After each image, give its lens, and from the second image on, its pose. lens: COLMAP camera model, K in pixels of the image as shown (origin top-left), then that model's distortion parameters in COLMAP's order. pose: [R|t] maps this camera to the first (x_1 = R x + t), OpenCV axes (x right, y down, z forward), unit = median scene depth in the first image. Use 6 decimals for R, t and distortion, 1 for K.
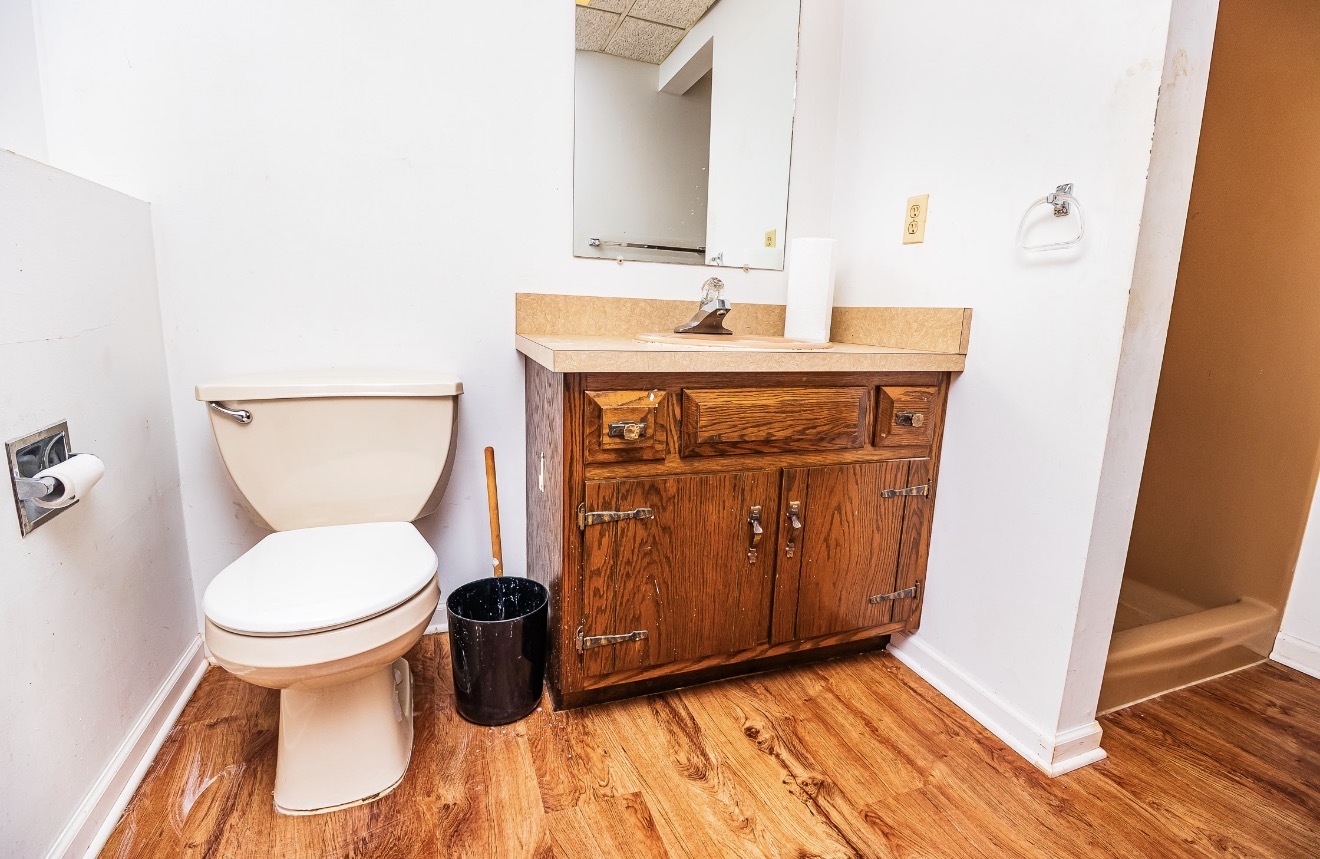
lens RADIAL K [[611.3, 0, 663.2], [0, 611.3, 427.5], [0, 0, 1]] dist [-0.007885, -0.006113]
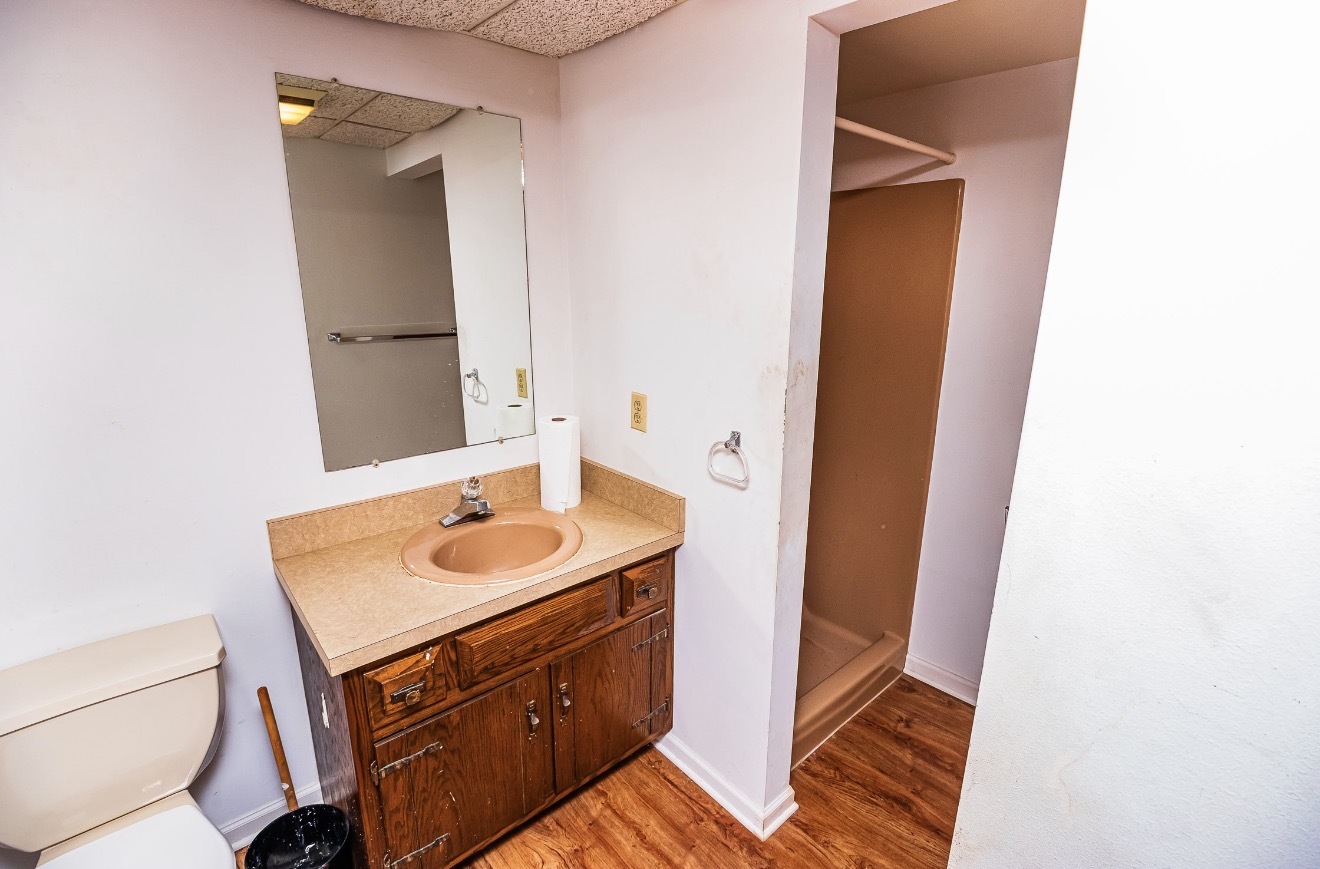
lens RADIAL K [[607.4, 0, 659.7], [0, 607.4, 437.3], [0, 0, 1]] dist [-0.000102, -0.001231]
pose [[0.933706, -0.118639, 0.337813, 0.045092], [0.092122, 0.991345, 0.093534, -0.458017], [-0.345986, -0.056214, 0.936554, -0.167902]]
